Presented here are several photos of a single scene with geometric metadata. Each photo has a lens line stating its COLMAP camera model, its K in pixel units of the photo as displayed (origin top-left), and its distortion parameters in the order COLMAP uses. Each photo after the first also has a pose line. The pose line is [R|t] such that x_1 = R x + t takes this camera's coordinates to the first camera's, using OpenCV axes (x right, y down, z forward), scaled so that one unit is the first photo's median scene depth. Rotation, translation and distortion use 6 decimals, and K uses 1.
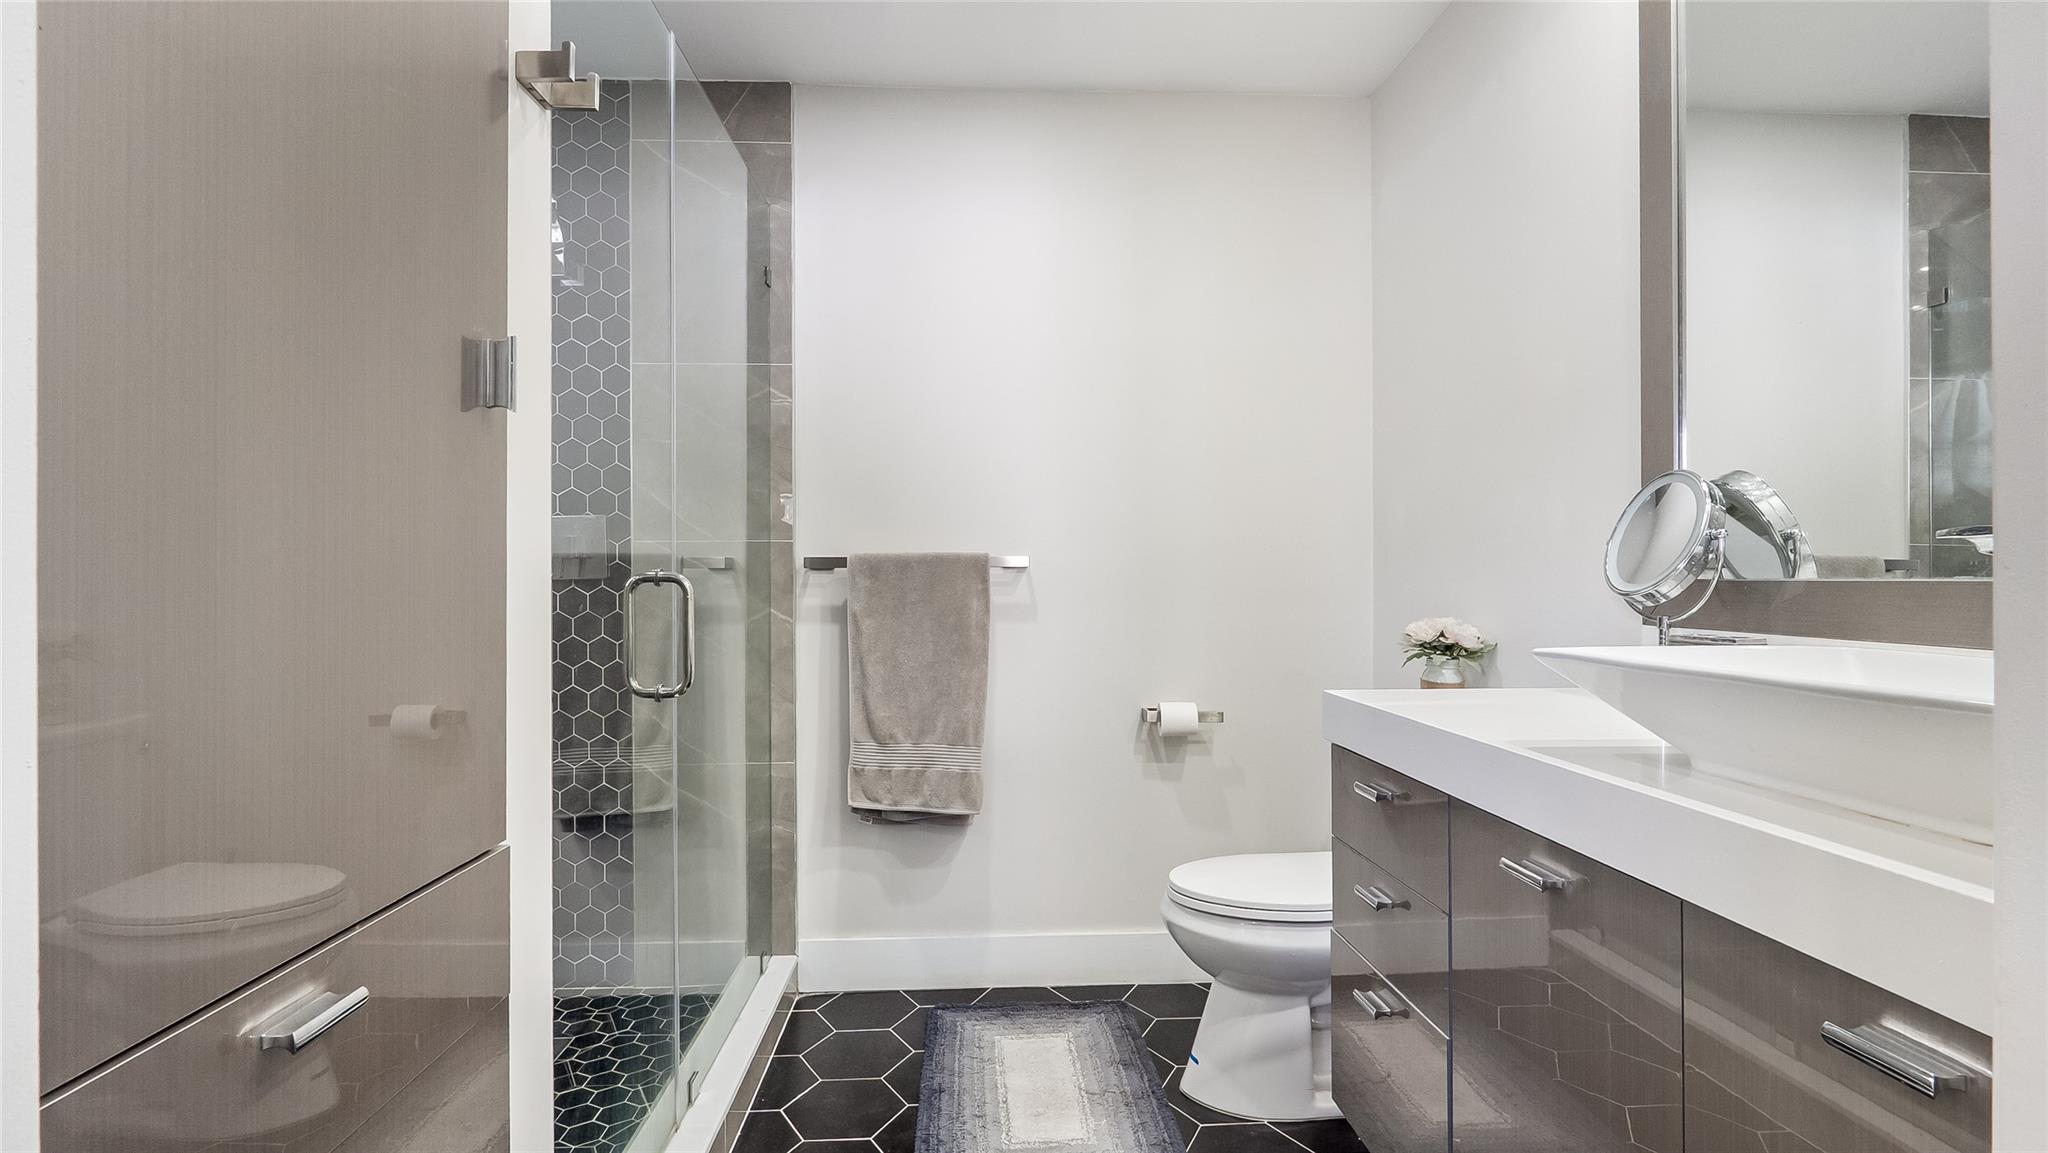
lens RADIAL K [[954.1, 0, 1012.0], [0, 954.1, 559.9], [0, 0, 1]] dist [-0.003667, 0.000614]
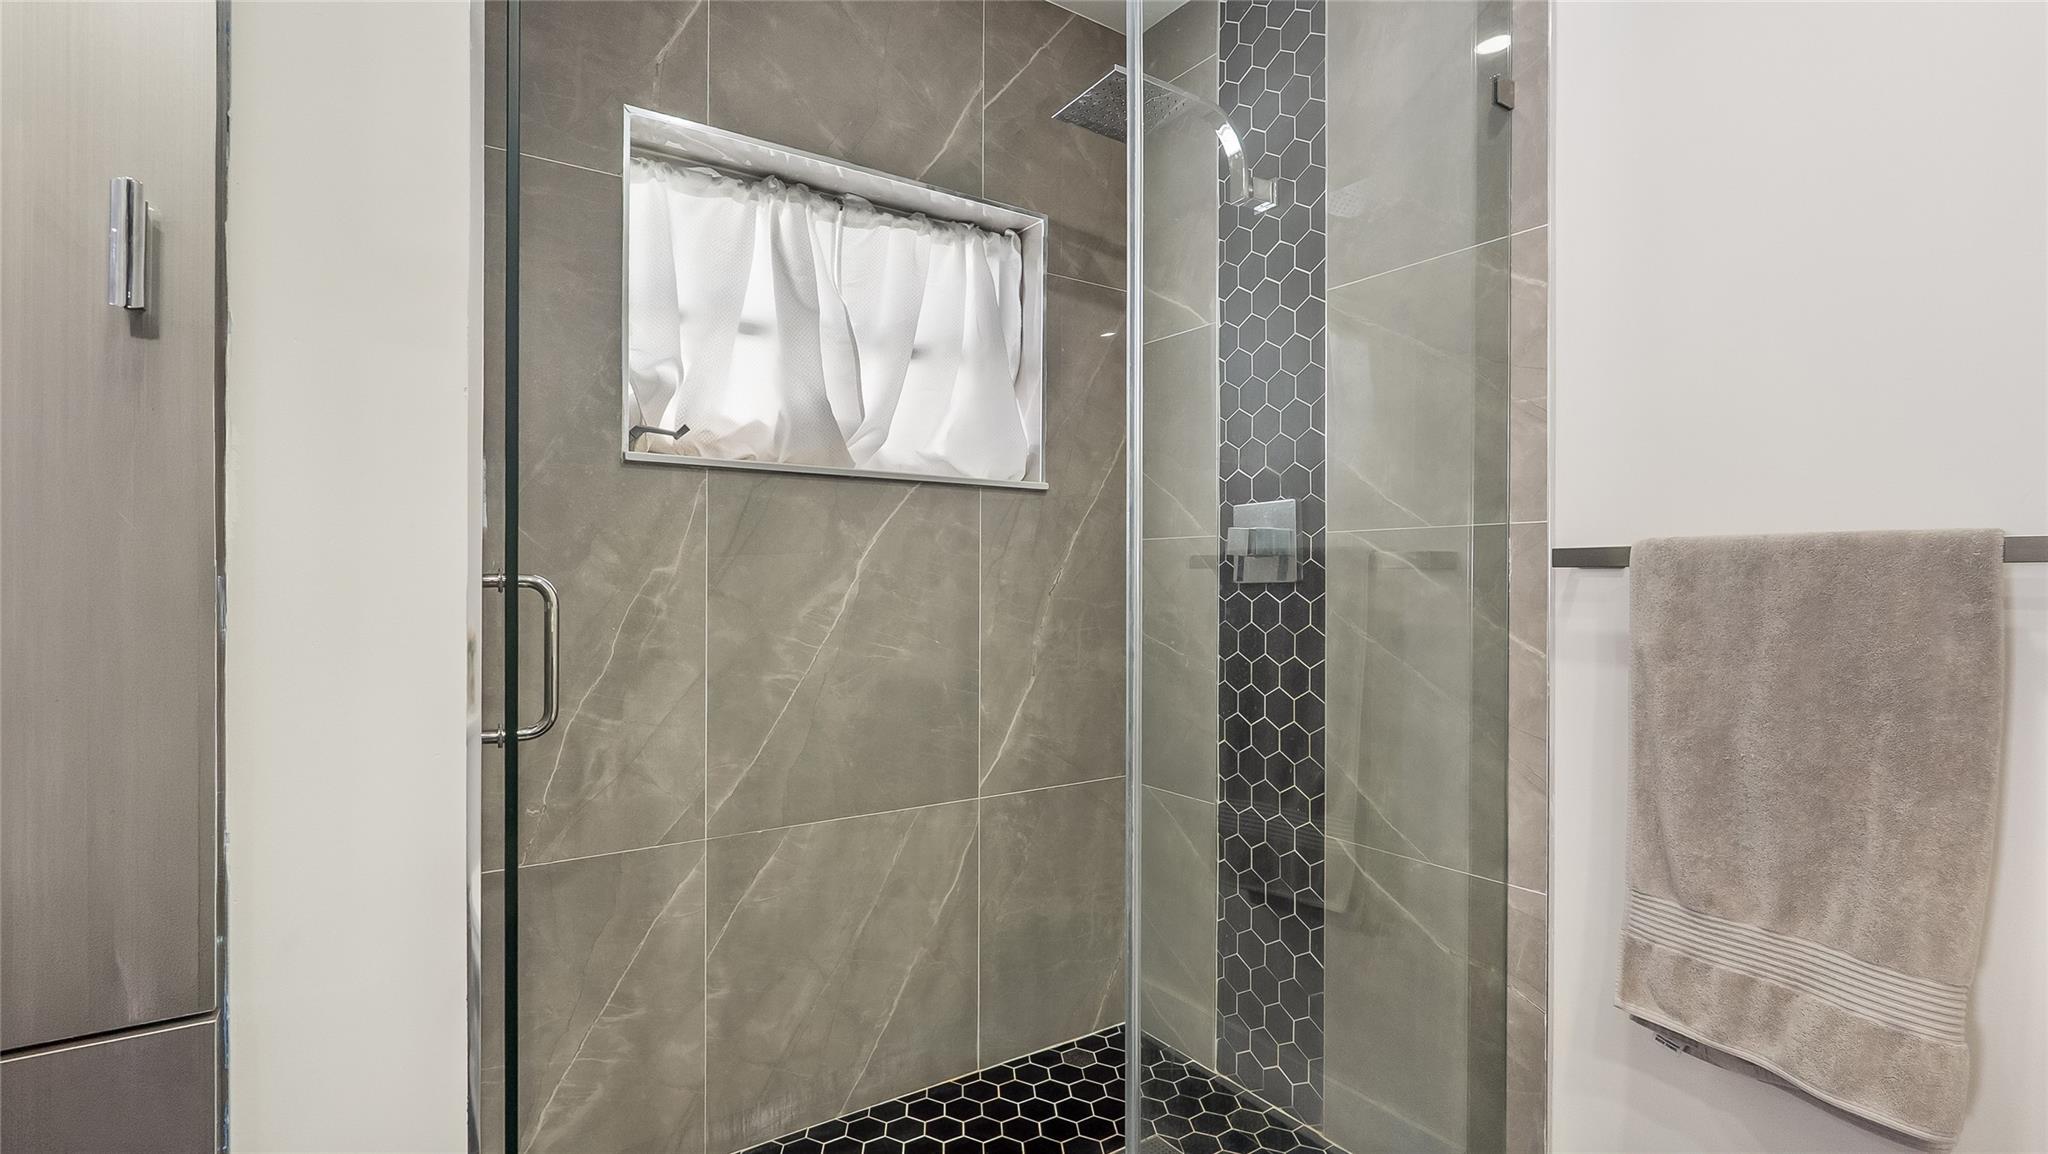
lens RADIAL K [[948.3, 0, 1016.6], [0, 948.3, 581.0], [0, 0, 1]] dist [-0.003043, -0.001226]
pose [[0.530841, 0.008866, -0.847425, 0.095673], [-0.005790, 0.999960, 0.006835, 0.014854], [0.847451, 0.001278, 0.530871, 0.407731]]
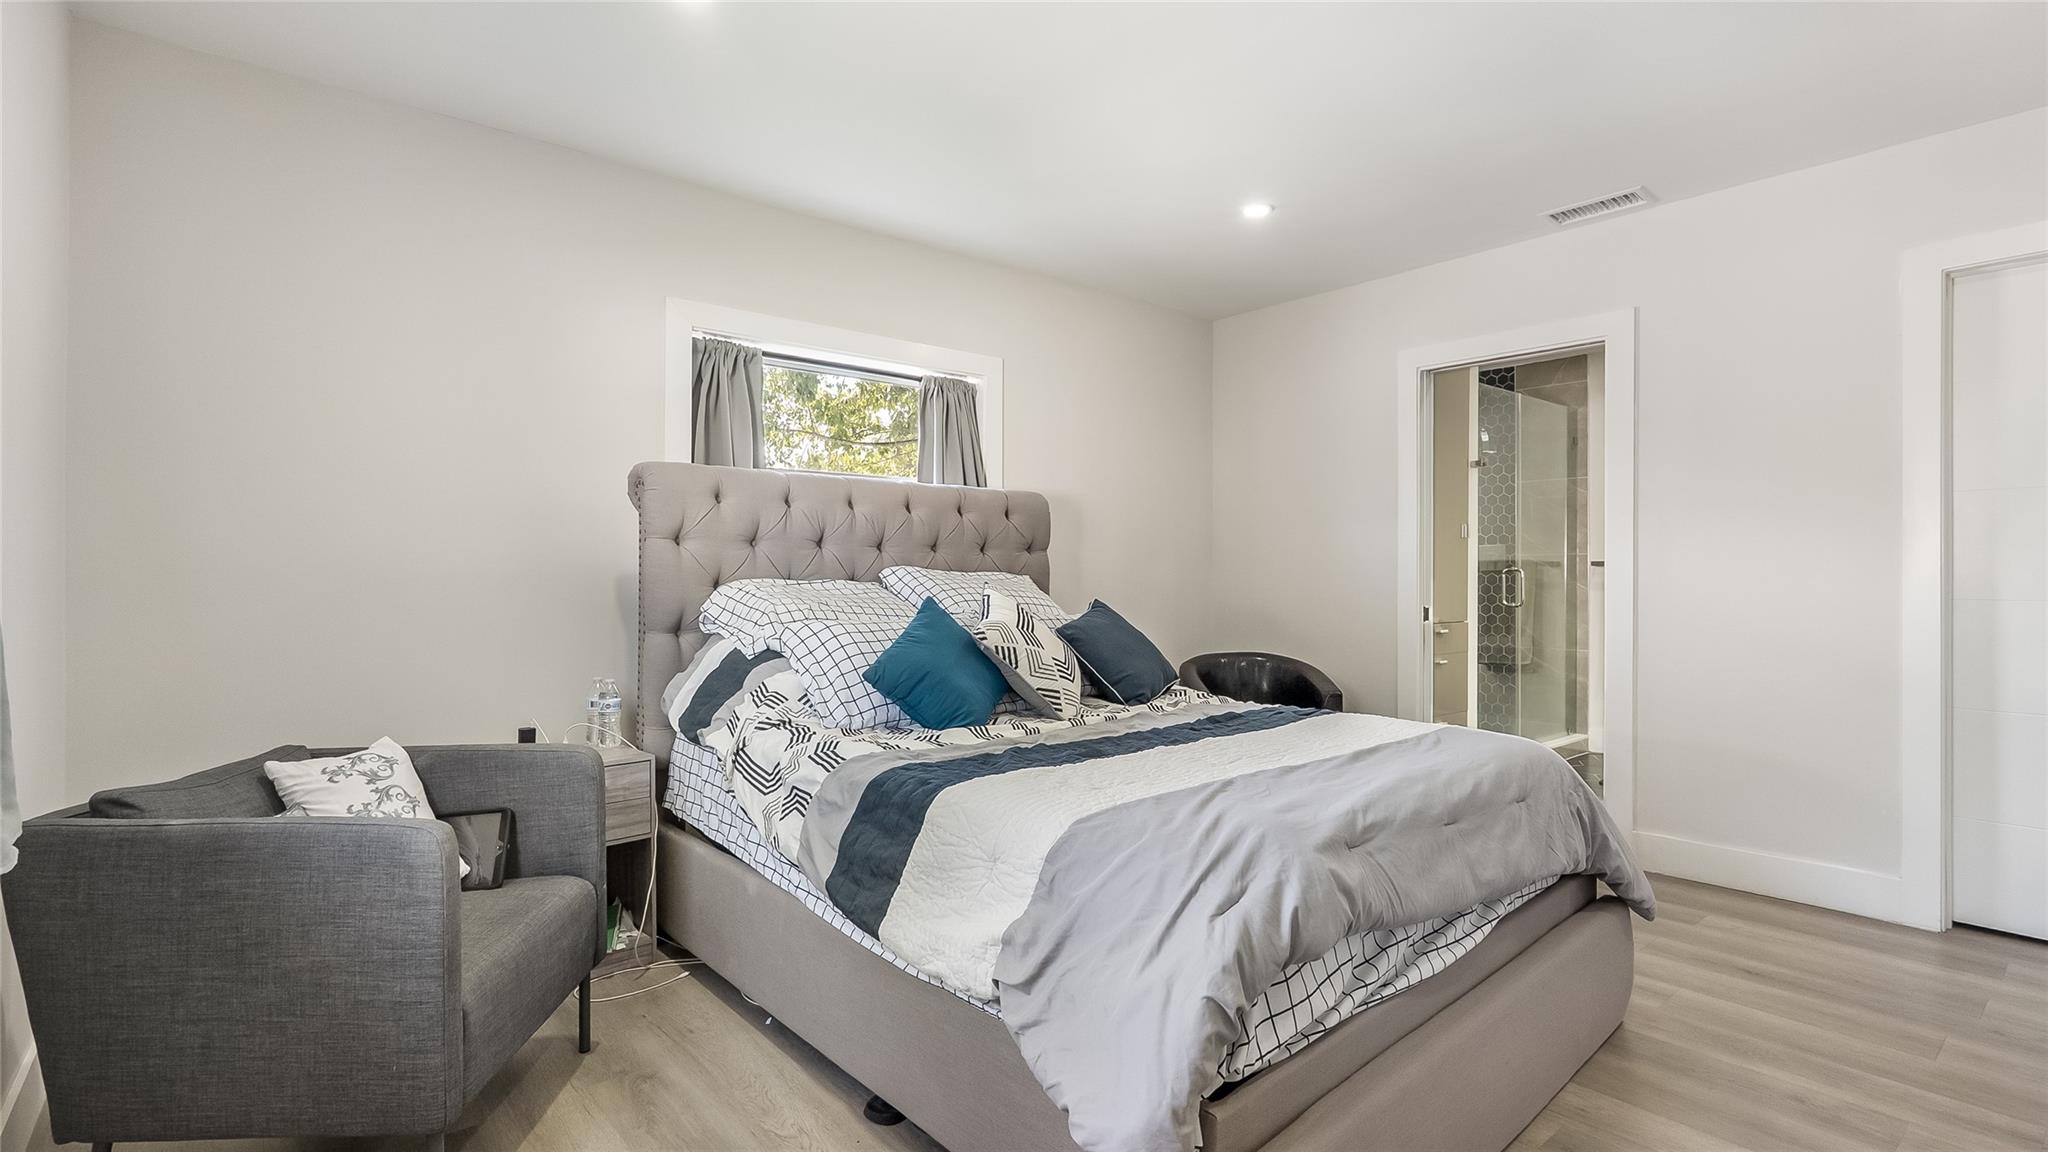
lens RADIAL K [[954.1, 0, 1025.6], [0, 954.1, 576.3], [0, 0, 1]] dist [-0.003667, 0.000614]
pose [[0.609948, 0.008704, -0.792394, 0.767625], [0.000185, 0.999938, 0.011127, 0.007784], [0.792442, -0.006933, 0.609908, -1.480178]]
